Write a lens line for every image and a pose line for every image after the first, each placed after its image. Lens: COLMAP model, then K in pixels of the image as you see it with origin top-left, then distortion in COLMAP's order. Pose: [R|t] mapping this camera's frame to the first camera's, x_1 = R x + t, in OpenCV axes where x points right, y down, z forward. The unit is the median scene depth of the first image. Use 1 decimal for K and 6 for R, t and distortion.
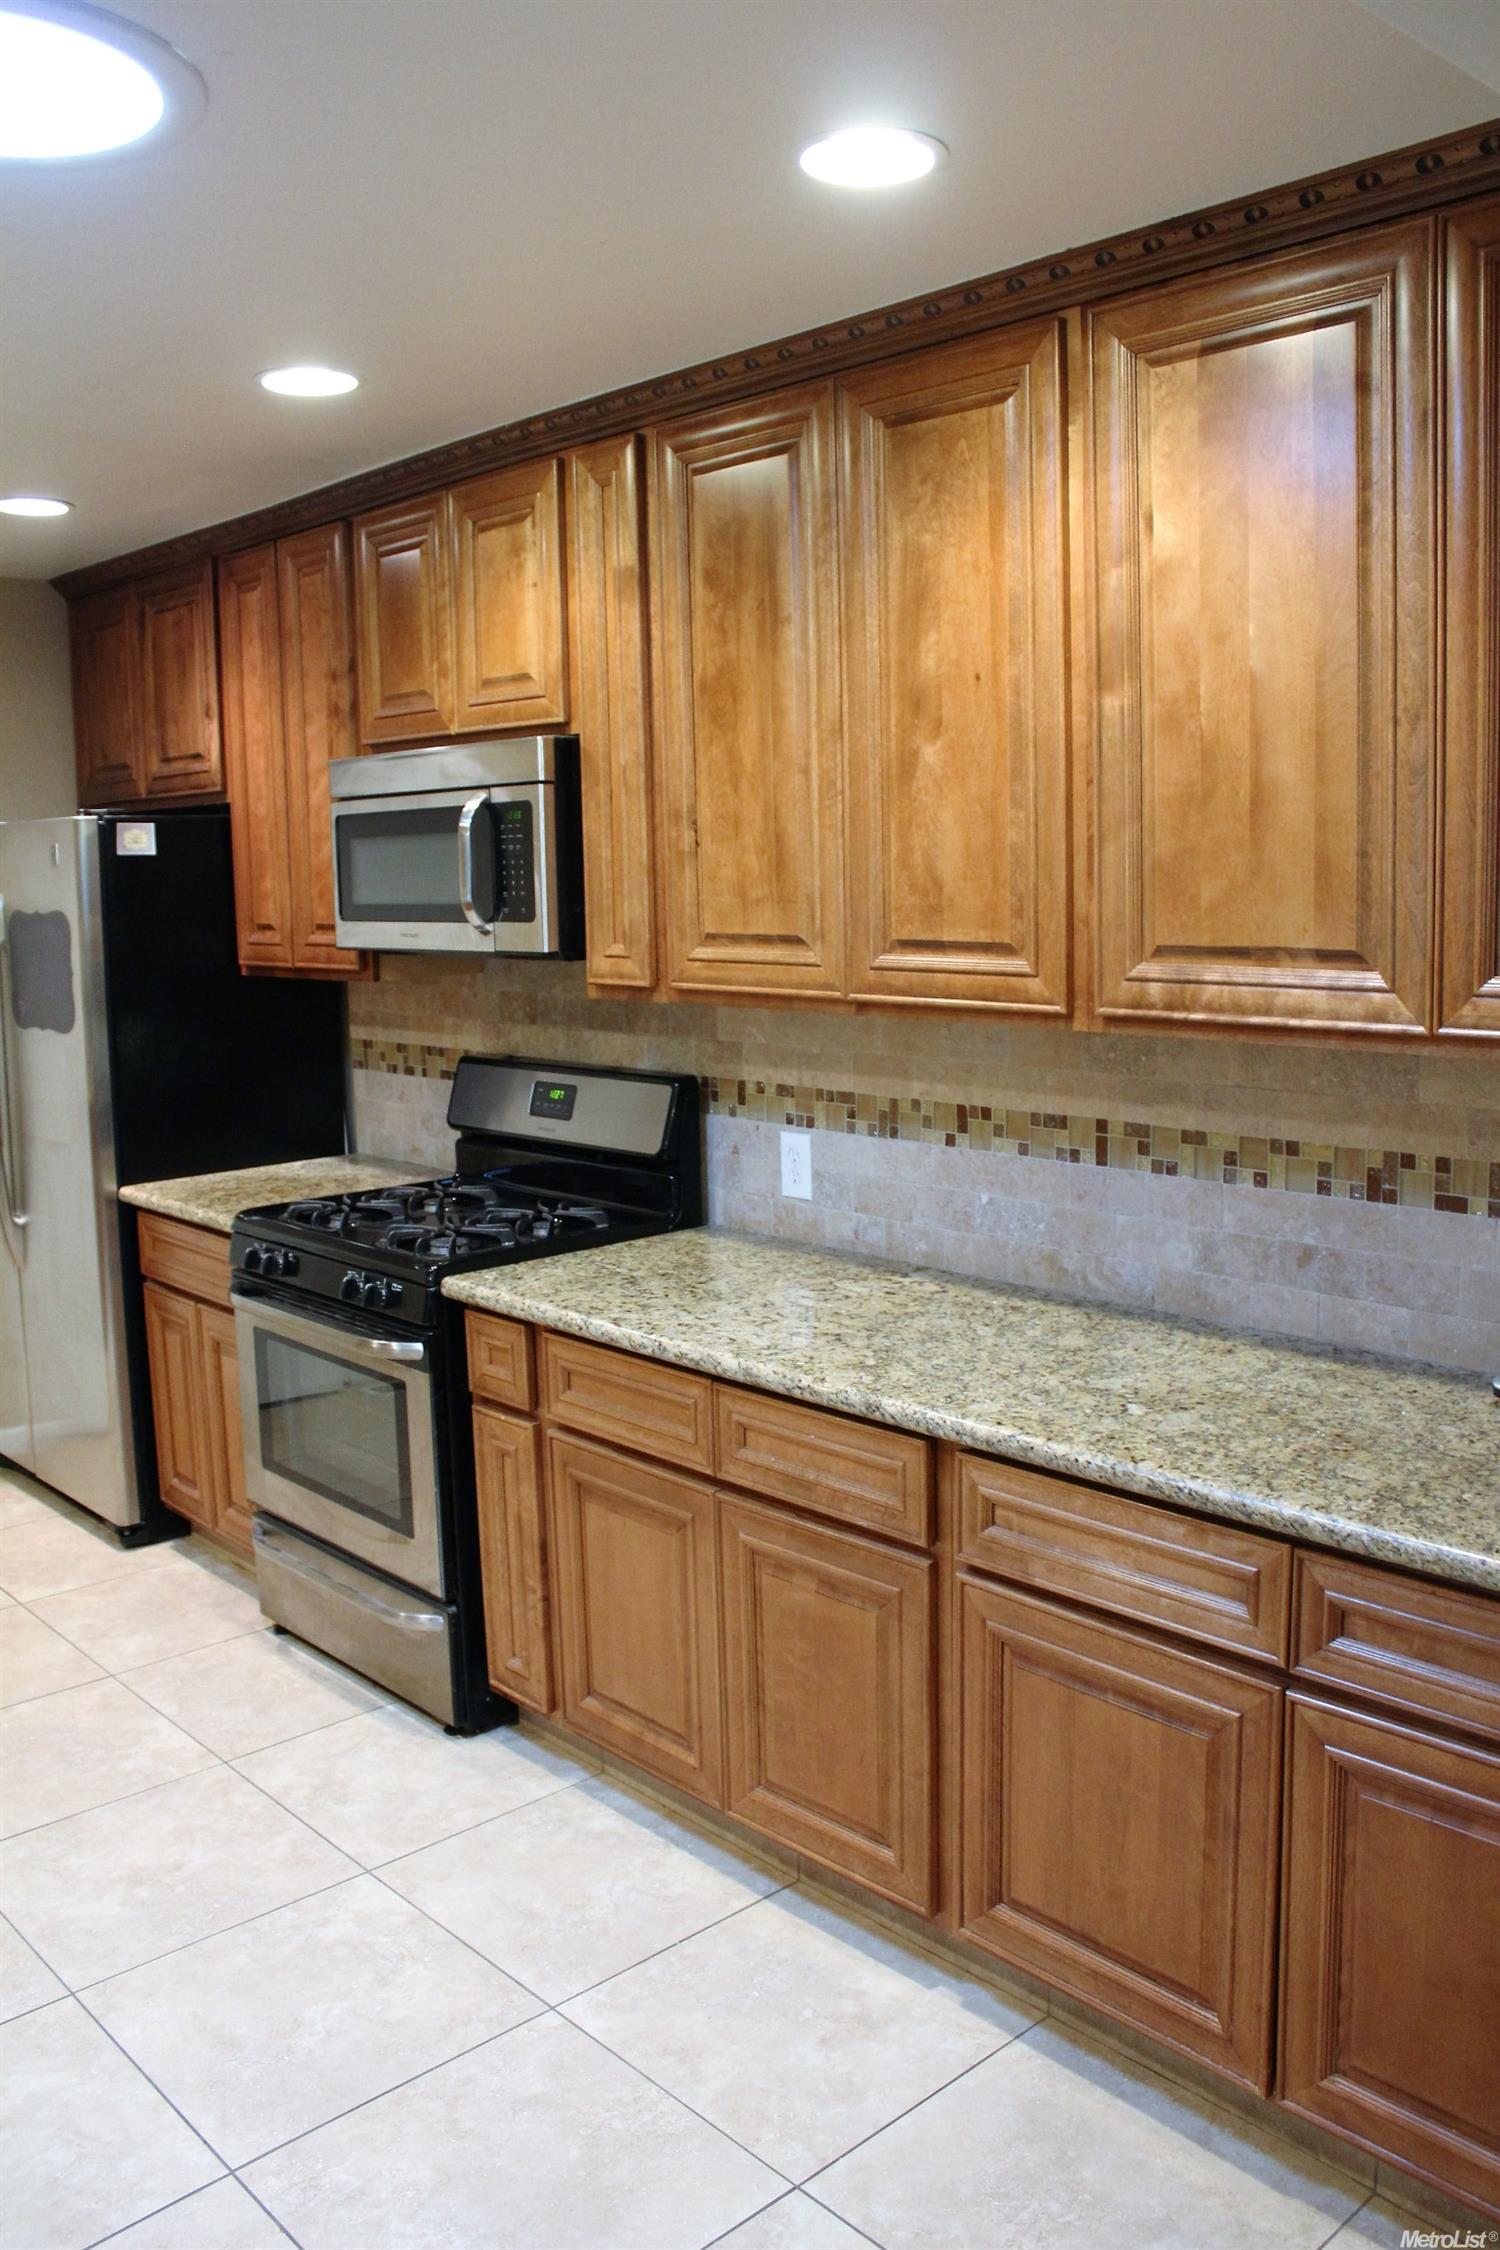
lens RADIAL K [[1857.3, 0, 745.5], [0, 1857.3, 1146.7], [0, 0, 1]] dist [-0.124273, 0.058774]
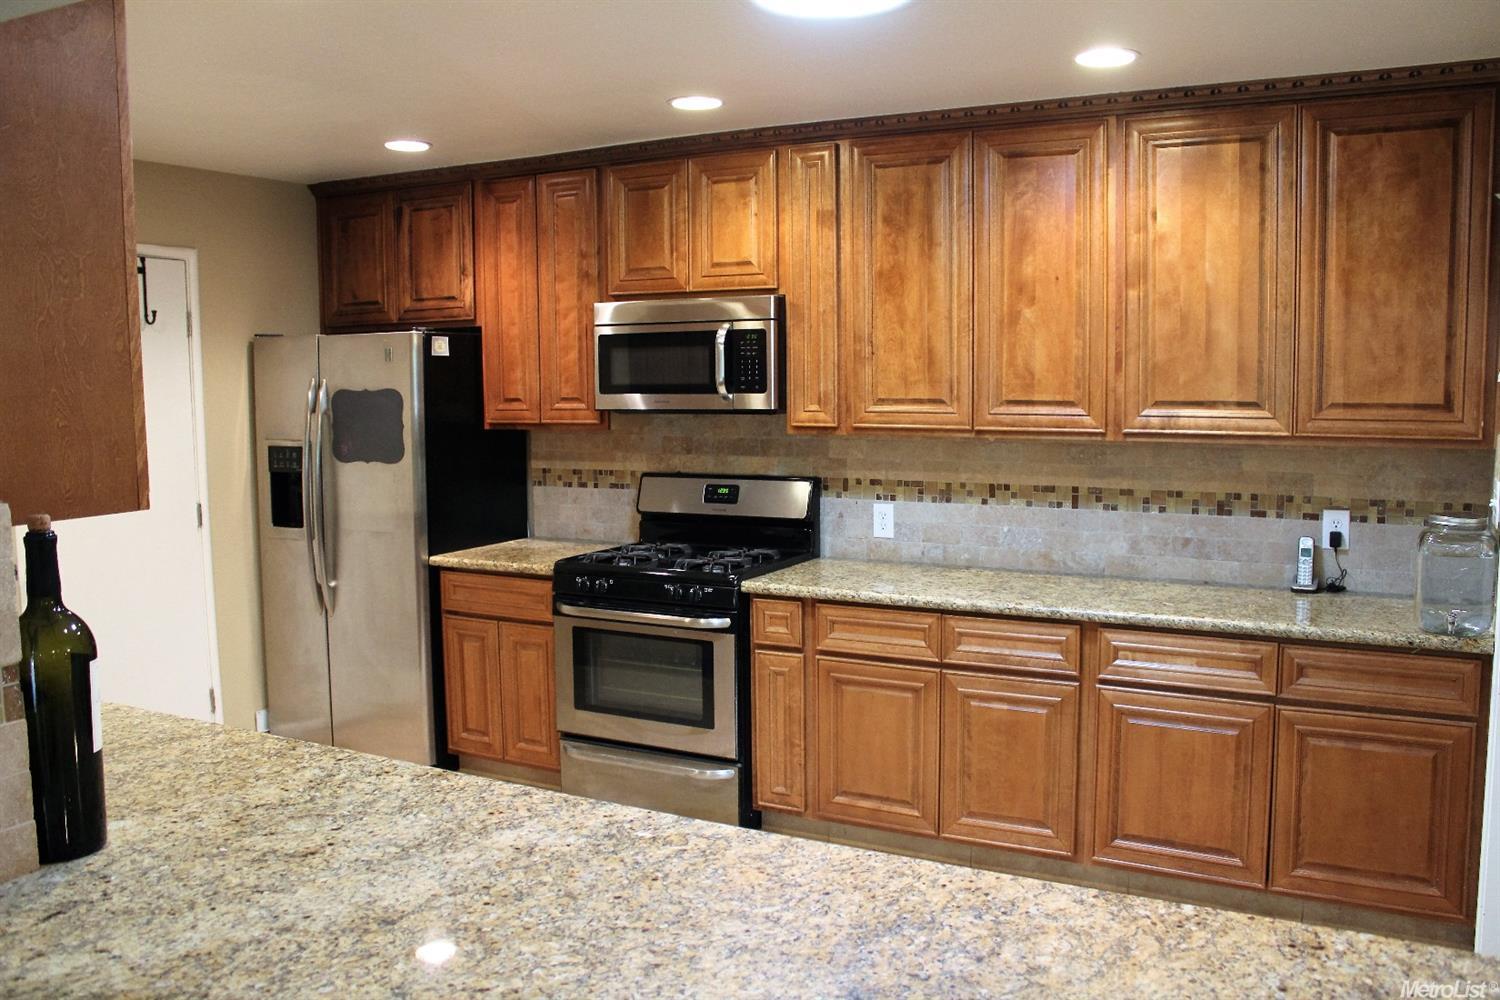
lens RADIAL K [[1238.2, 0, 762.3], [0, 1238.2, 536.3], [0, 0, 1]] dist [-0.124273, 0.058774]
pose [[0.938700, -0.029092, 0.343504, -0.615195], [0.040169, 0.998876, -0.025176, 0.061624], [-0.342385, 0.037431, 0.938814, -0.194113]]
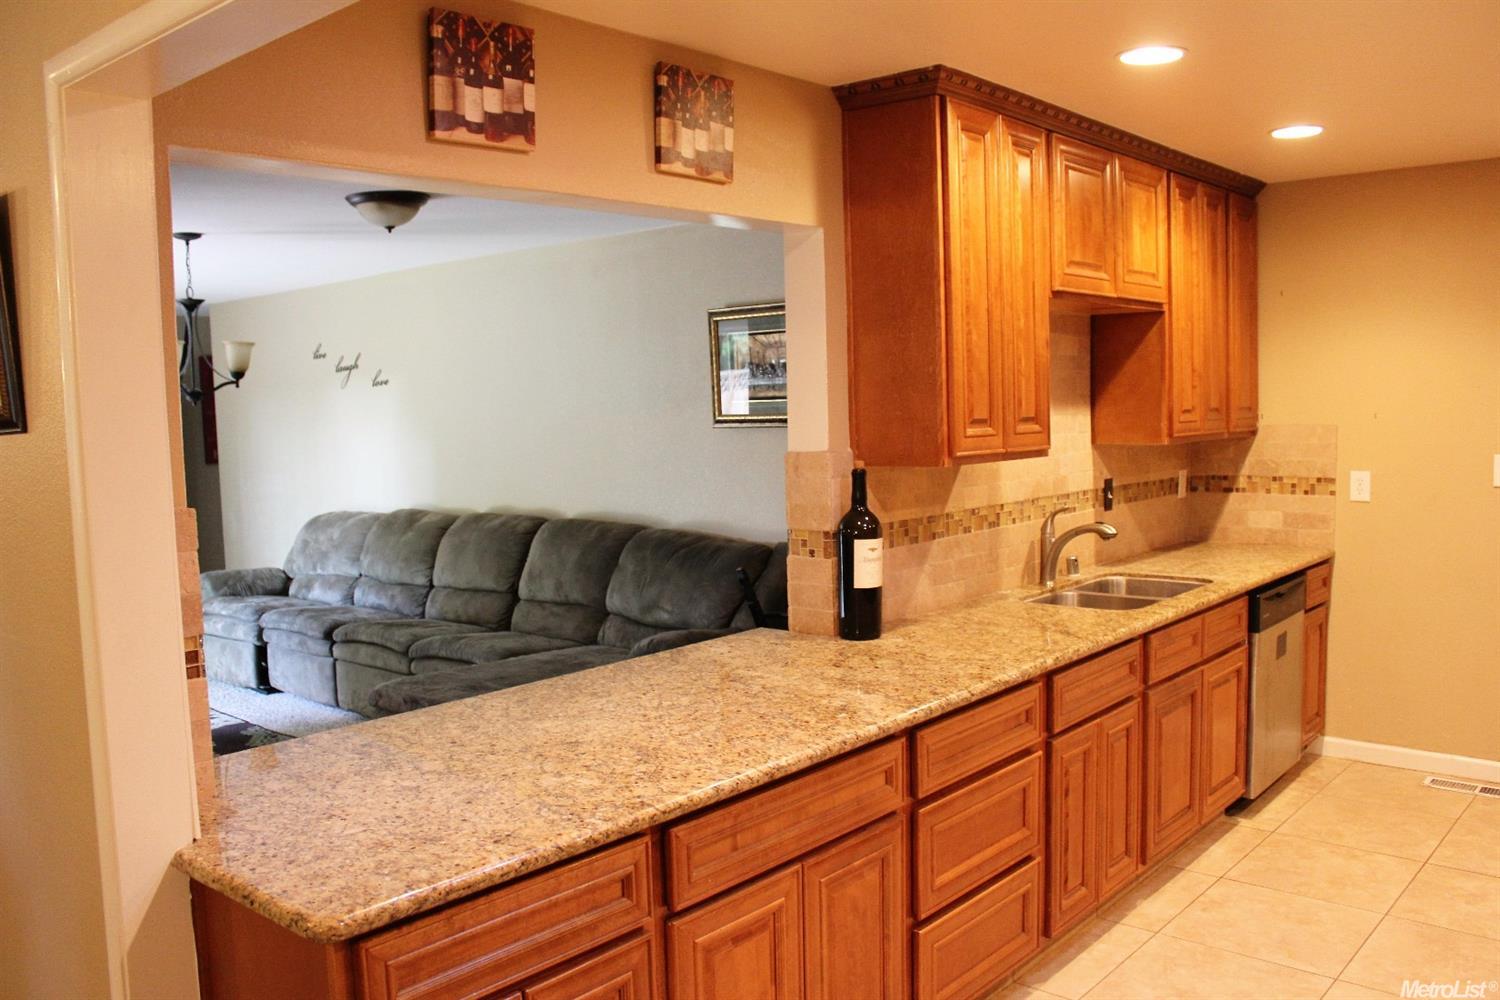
lens RADIAL K [[1238.2, 0, 745.7], [0, 1238.2, 502.0], [0, 0, 1]] dist [-0.124273, 0.058774]
pose [[0.123530, 0.105605, -0.986706, 1.311621], [-0.119724, 0.988644, 0.090824, -0.116022], [0.985092, 0.106913, 0.134771, 0.574238]]
